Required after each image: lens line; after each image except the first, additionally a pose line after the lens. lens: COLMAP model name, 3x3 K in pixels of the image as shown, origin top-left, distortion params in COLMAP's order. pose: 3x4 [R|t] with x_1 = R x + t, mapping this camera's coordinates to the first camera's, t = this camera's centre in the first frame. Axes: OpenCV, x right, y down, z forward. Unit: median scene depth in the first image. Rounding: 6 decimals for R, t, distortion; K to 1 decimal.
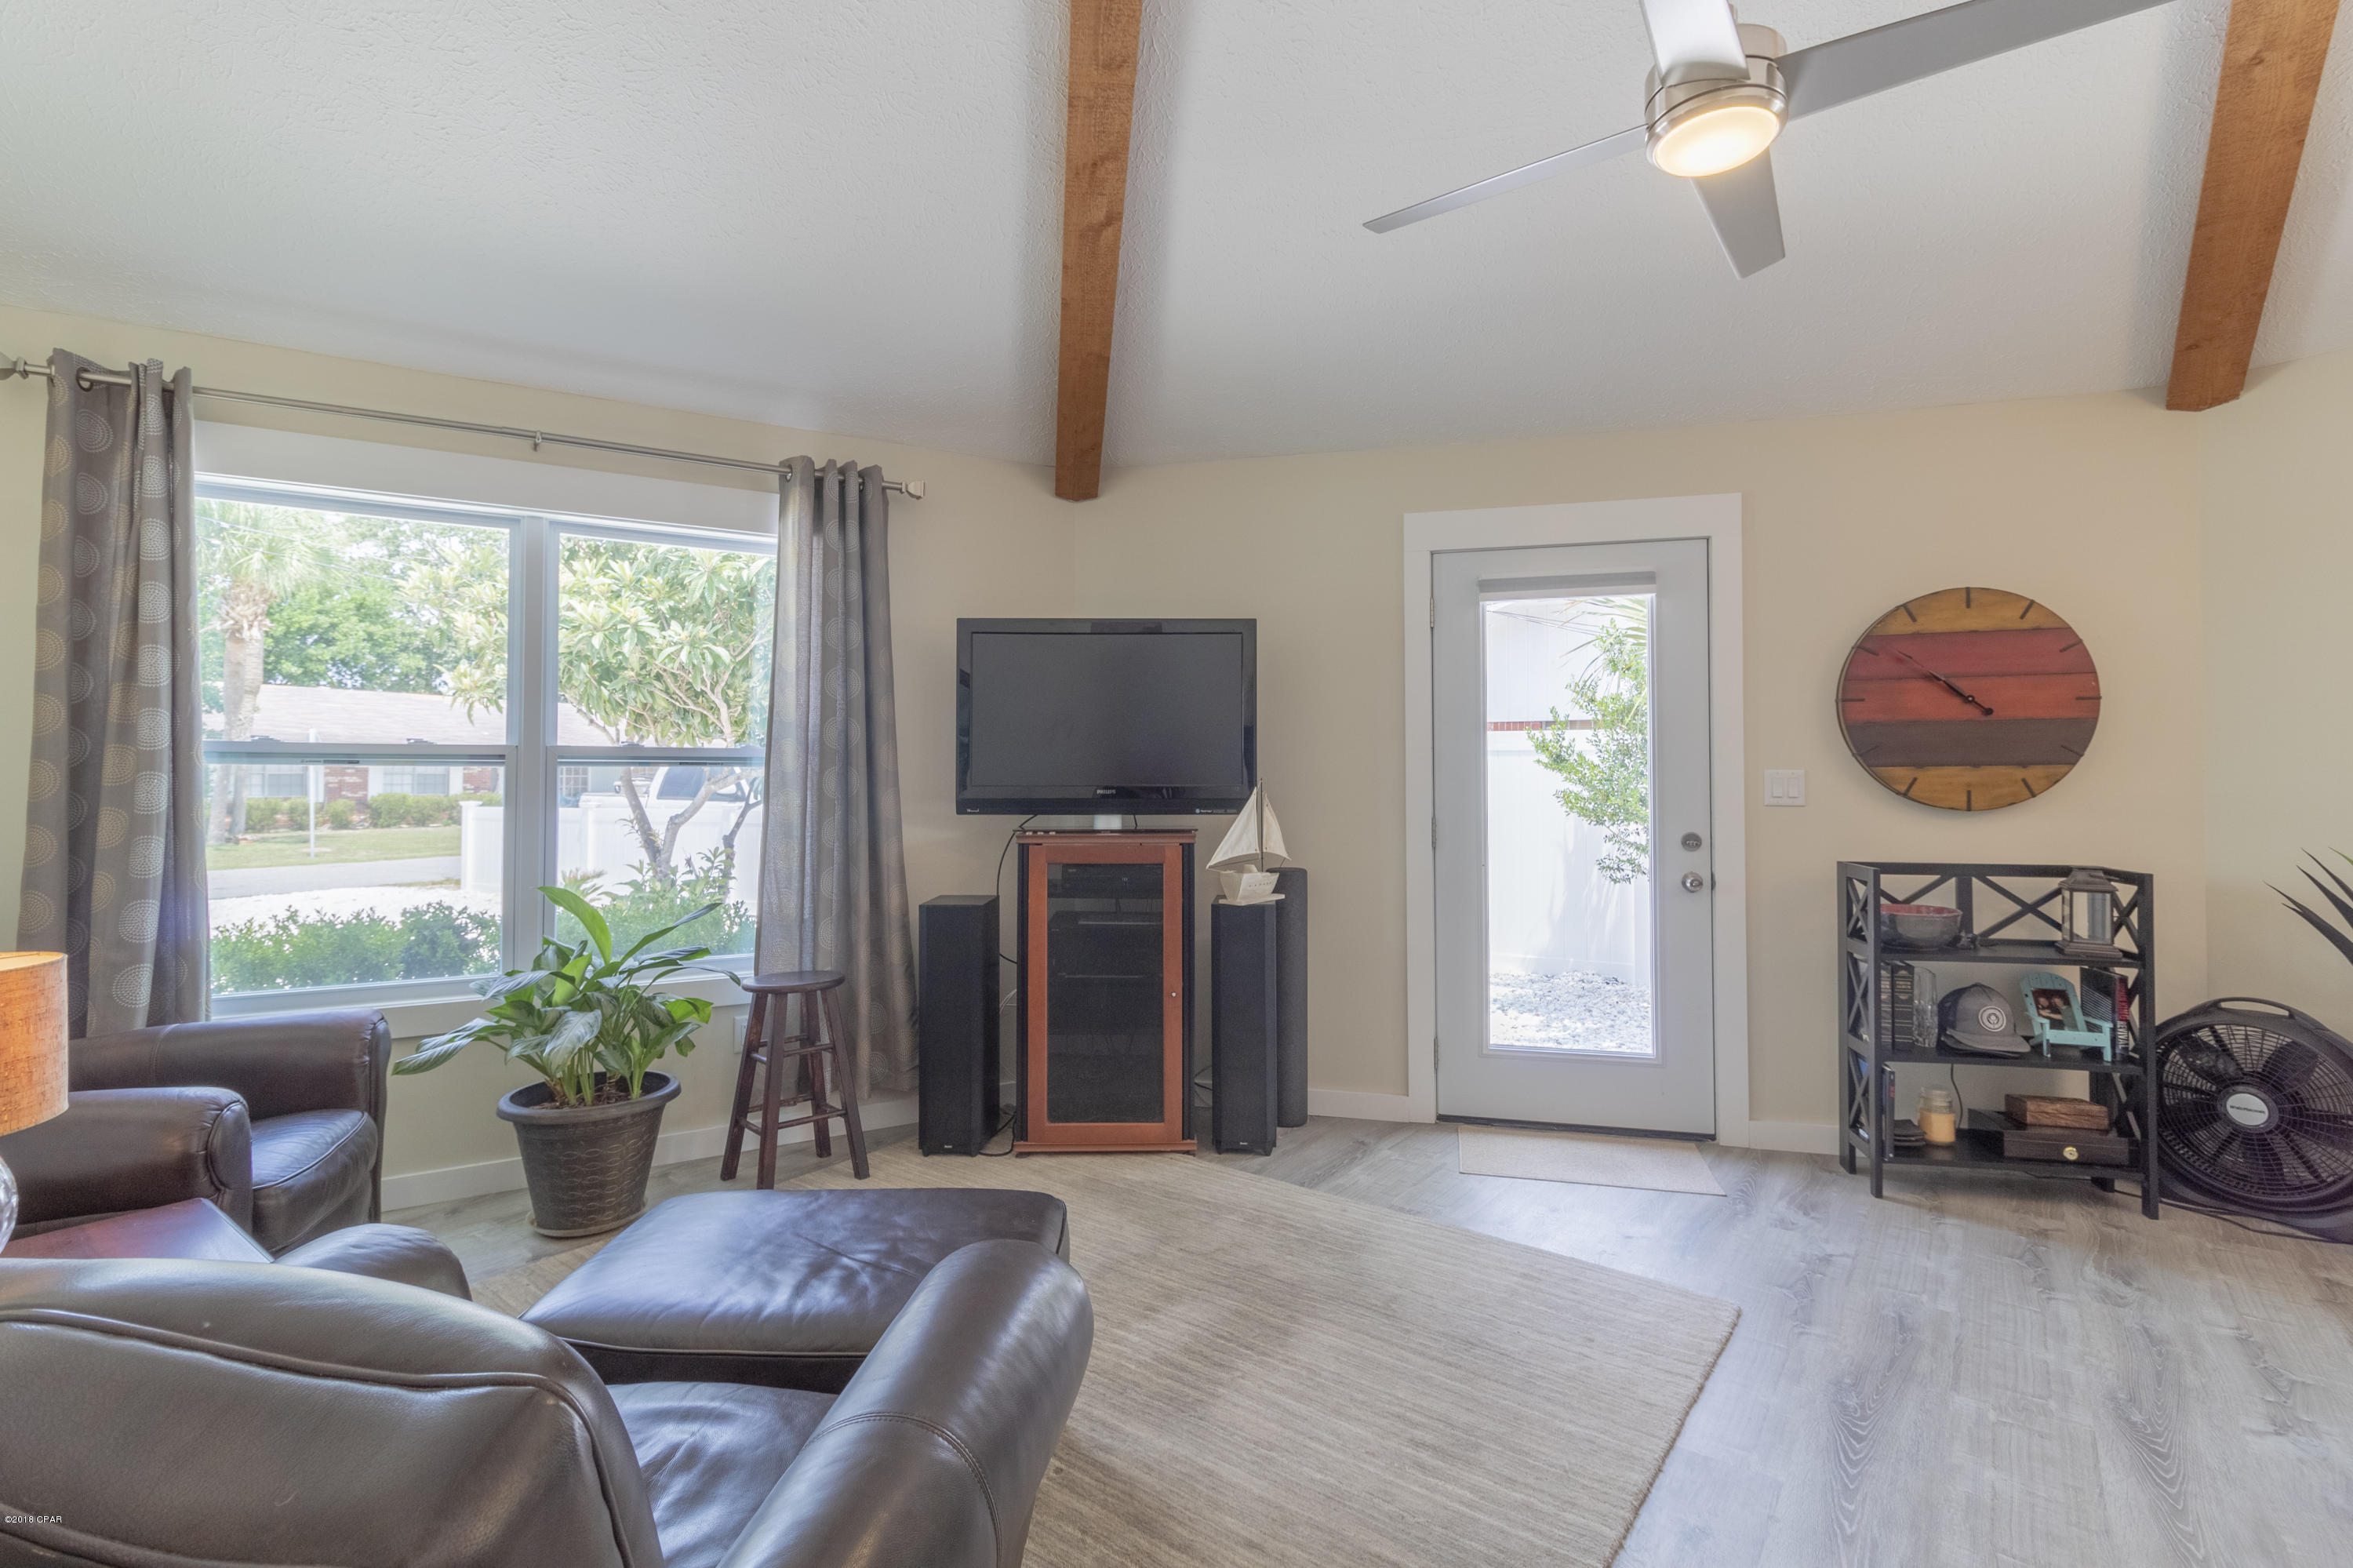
lens RADIAL K [[1082.7, 0, 1178.3], [0, 1082.7, 748.4], [0, 0, 1]] dist [0.003106, -0.000257]
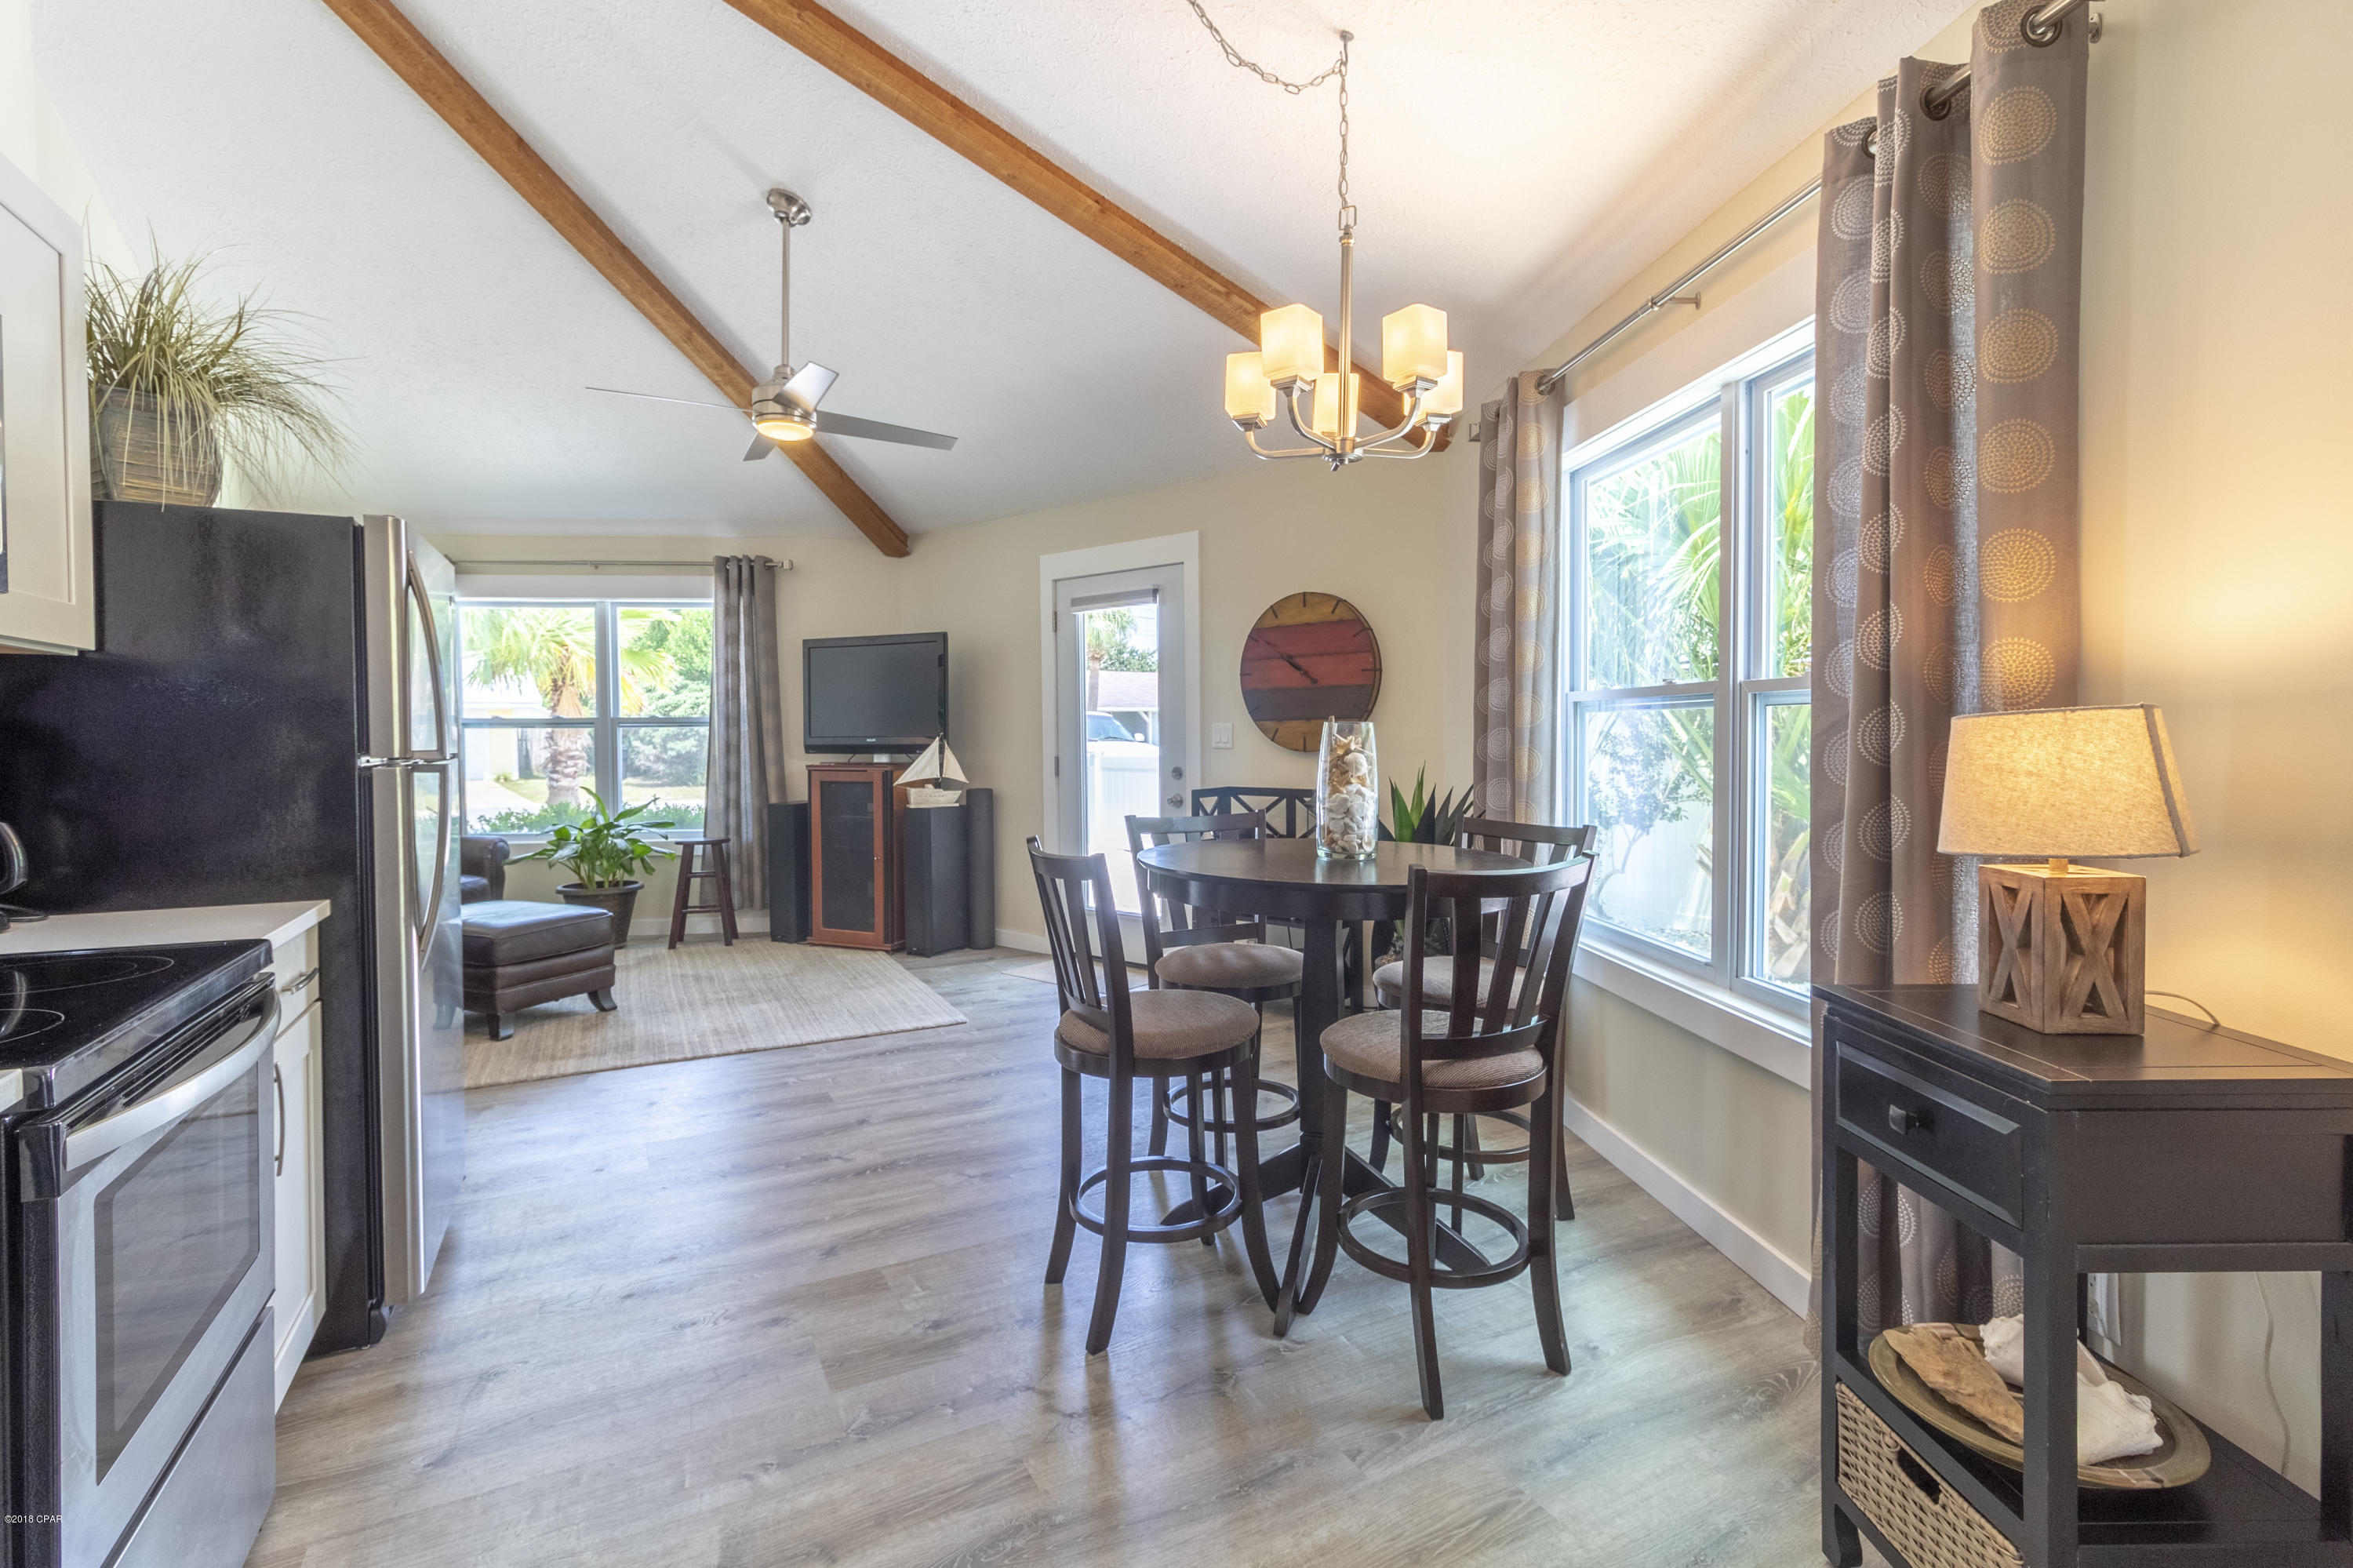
lens RADIAL K [[1082.7, 0, 1178.3], [0, 1082.7, 748.4], [0, 0, 1]] dist [0.003106, -0.000257]
pose [[0.904365, 0.000814, -0.426759, 1.120195], [0.018015, 0.999034, 0.040083, -0.005911], [0.426379, -0.043938, 0.903477, -0.320679]]
